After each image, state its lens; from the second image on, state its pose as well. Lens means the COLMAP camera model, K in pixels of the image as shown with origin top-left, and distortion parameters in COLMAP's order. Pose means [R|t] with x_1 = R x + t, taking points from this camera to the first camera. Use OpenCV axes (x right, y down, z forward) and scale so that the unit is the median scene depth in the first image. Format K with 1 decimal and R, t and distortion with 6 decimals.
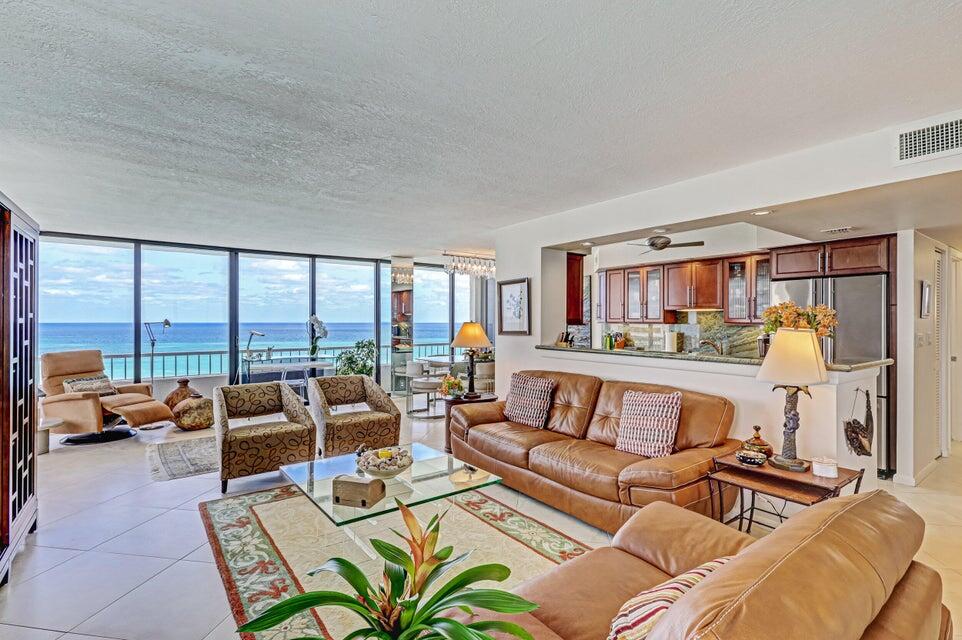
lens RADIAL K [[456.5, 0, 479.7], [0, 456.5, 321.6], [0, 0, 1]] dist [0.000030, 0.000594]
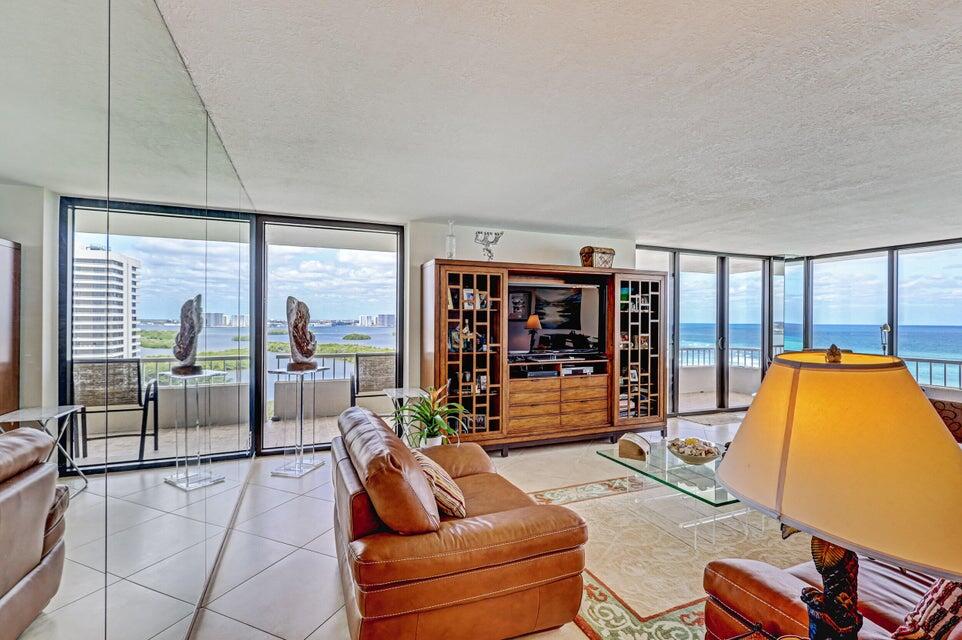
lens RADIAL K [[446.1, 0, 480.4], [0, 446.1, 319.0], [0, 0, 1]] dist [-0.000795, 0.000527]
pose [[-0.255158, -0.005165, -0.966886, 0.581612], [-0.008357, 0.999960, -0.003136, -0.005272], [0.966863, 0.007280, -0.255191, 0.447939]]
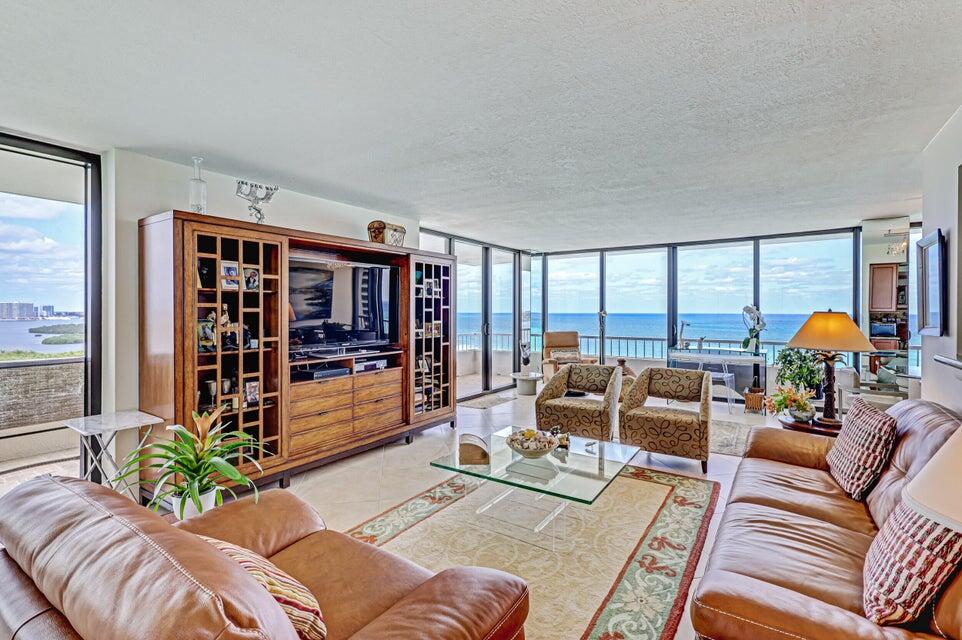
lens RADIAL K [[446.7, 0, 483.3], [0, 446.7, 313.2], [0, 0, 1]] dist [-0.000050, 0.000705]
pose [[0.334046, 0.003626, -0.942550, 0.426529], [-0.003116, 0.999991, 0.002742, 0.003166], [0.942552, 0.002021, 0.334055, 0.318726]]
